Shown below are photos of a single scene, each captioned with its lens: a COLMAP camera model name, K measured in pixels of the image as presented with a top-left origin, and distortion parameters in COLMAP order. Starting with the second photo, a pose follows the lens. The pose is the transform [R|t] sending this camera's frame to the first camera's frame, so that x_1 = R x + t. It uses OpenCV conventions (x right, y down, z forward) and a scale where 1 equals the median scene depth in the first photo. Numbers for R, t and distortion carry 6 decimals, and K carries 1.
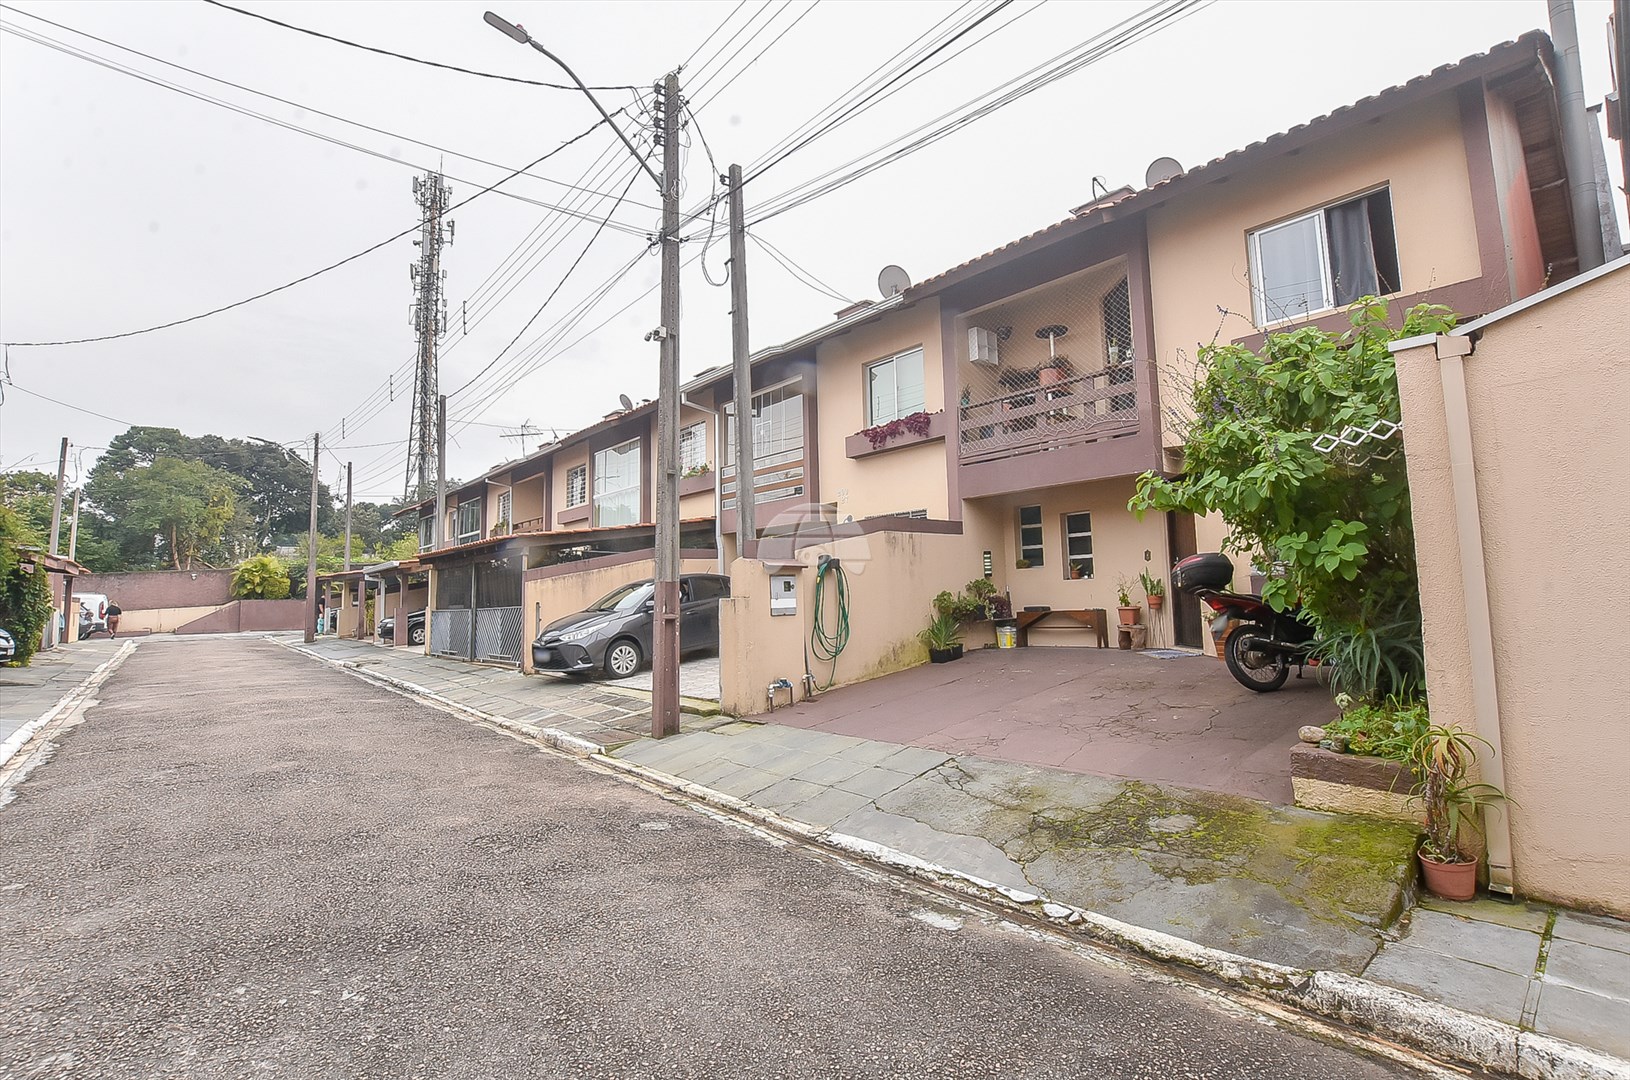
lens RADIAL K [[751.9, 0, 819.0], [0, 751.9, 532.8], [0, 0, 1]] dist [-0.037142, 0.006633]
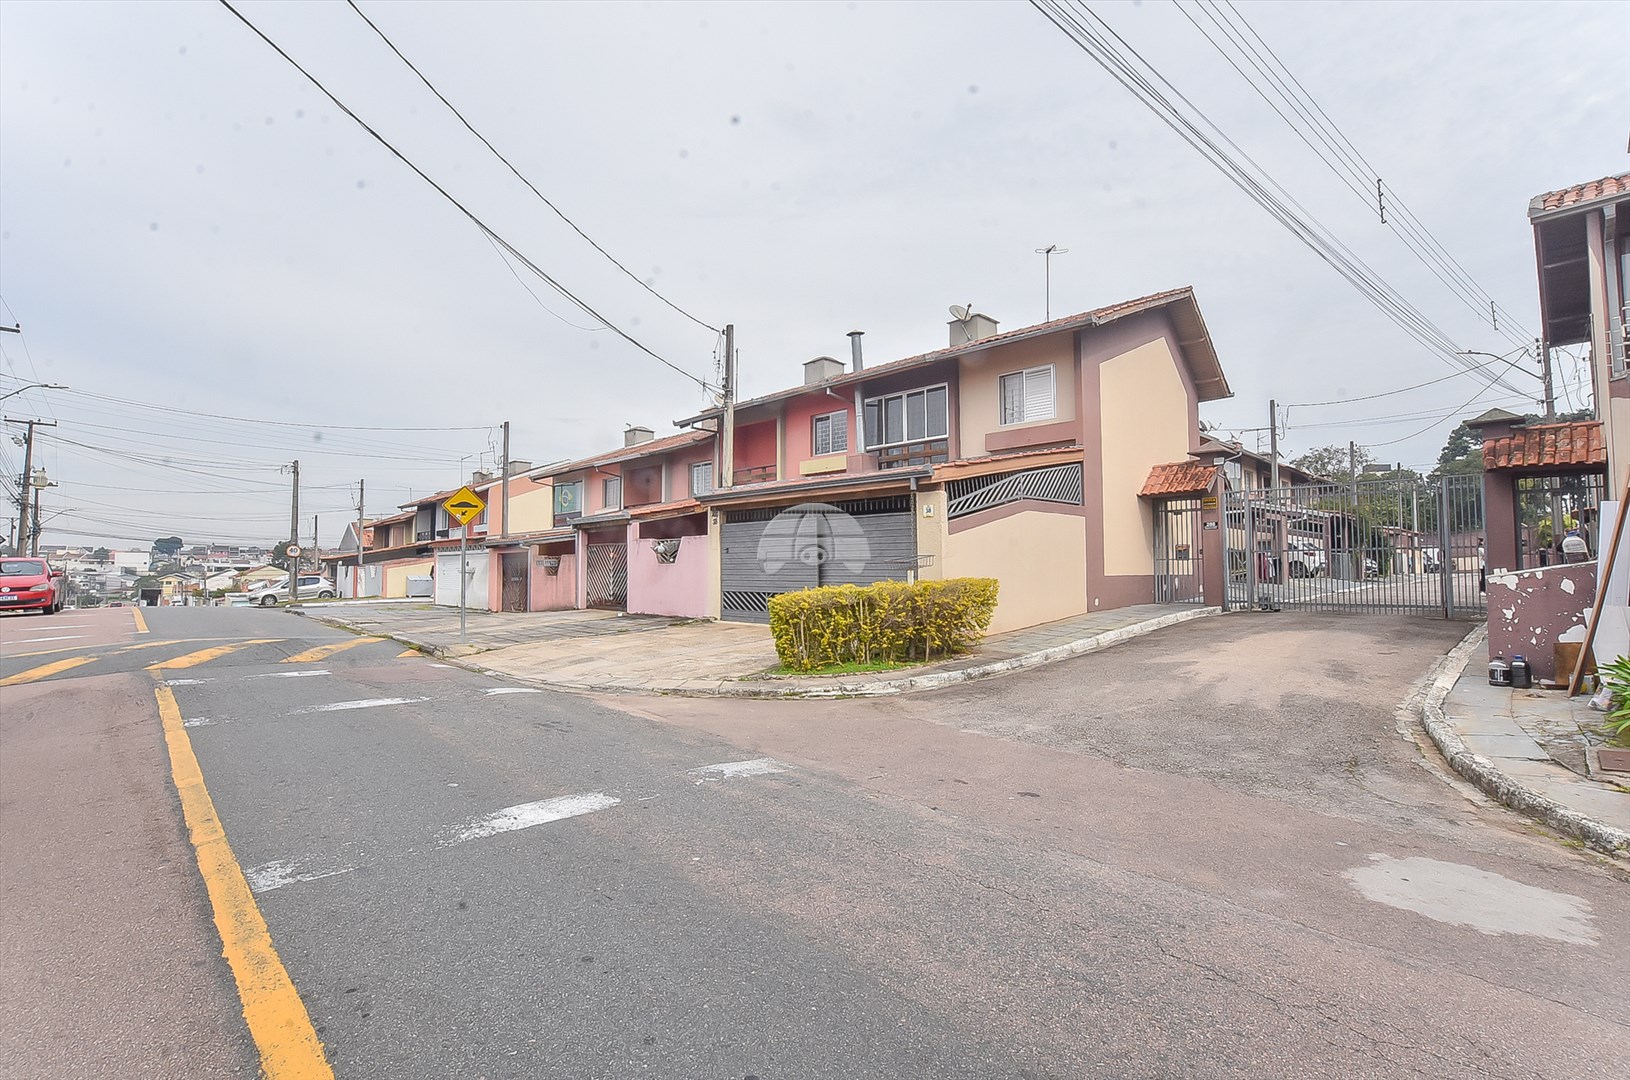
lens RADIAL K [[751.9, 0, 819.0], [0, 751.9, 530.9], [0, 0, 1]] dist [-0.037142, 0.006633]
pose [[0.046767, -0.034943, -0.998294, 0.951858], [0.094261, 0.995083, -0.030414, -0.048357], [0.994448, -0.092678, 0.049831, -0.727090]]
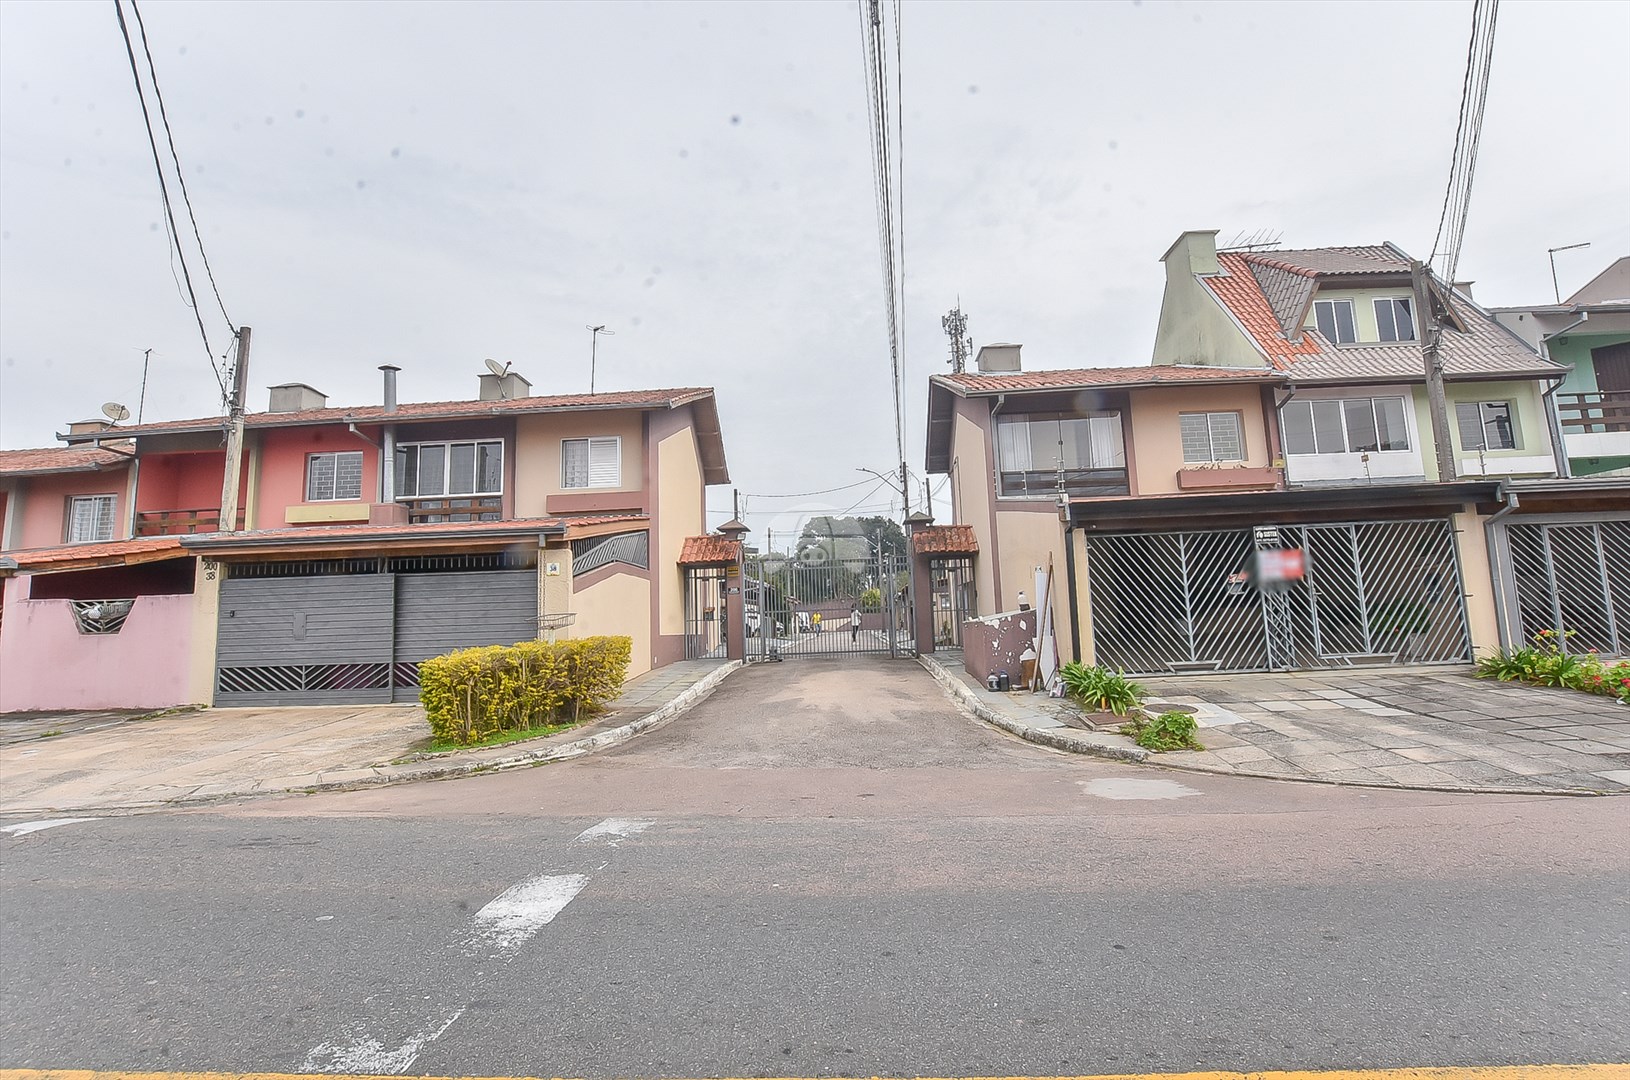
lens RADIAL K [[751.9, 0, 817.9], [0, 751.9, 530.2], [0, 0, 1]] dist [-0.037142, 0.006633]
pose [[0.721762, -0.100038, -0.684874, 0.906062], [0.087813, 0.994739, -0.052757, -0.056014], [0.686549, -0.022062, 0.726749, -0.902095]]
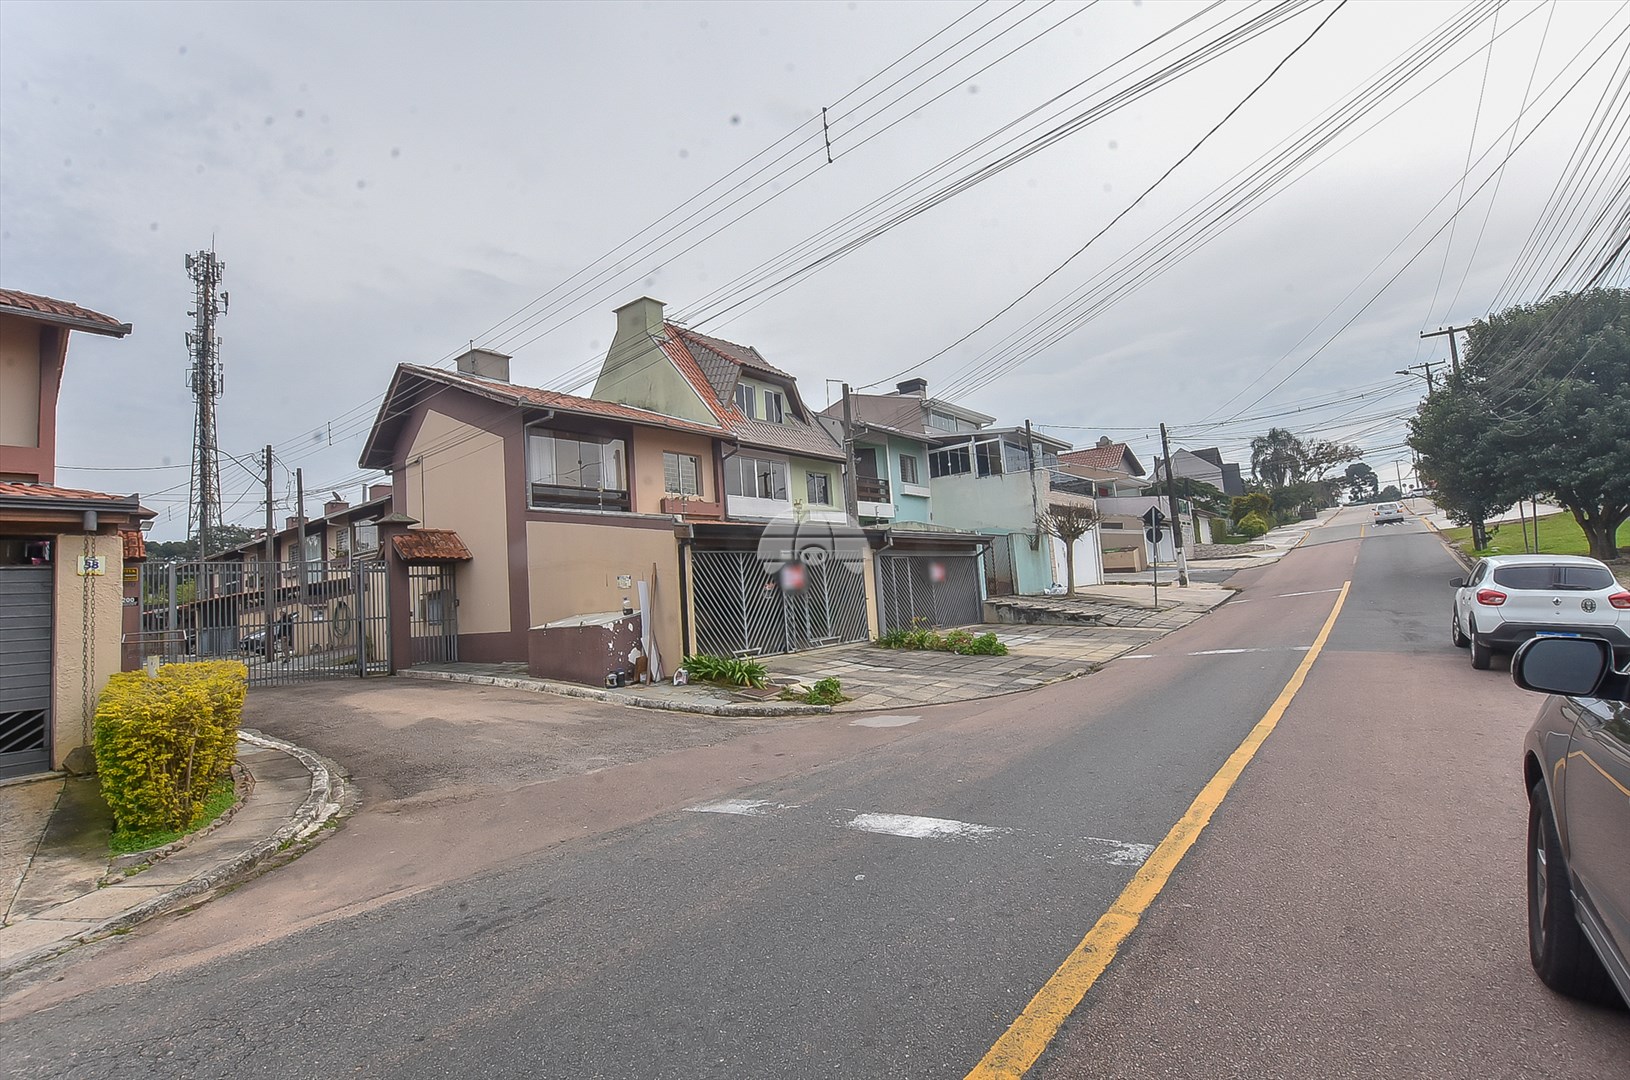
lens RADIAL K [[751.9, 0, 818.7], [0, 751.9, 528.1], [0, 0, 1]] dist [-0.037142, 0.006633]
pose [[0.979823, -0.040021, 0.195817, 0.624582], [0.042005, 0.999099, -0.005985, -0.077267], [-0.195401, 0.014090, 0.980622, -1.063741]]
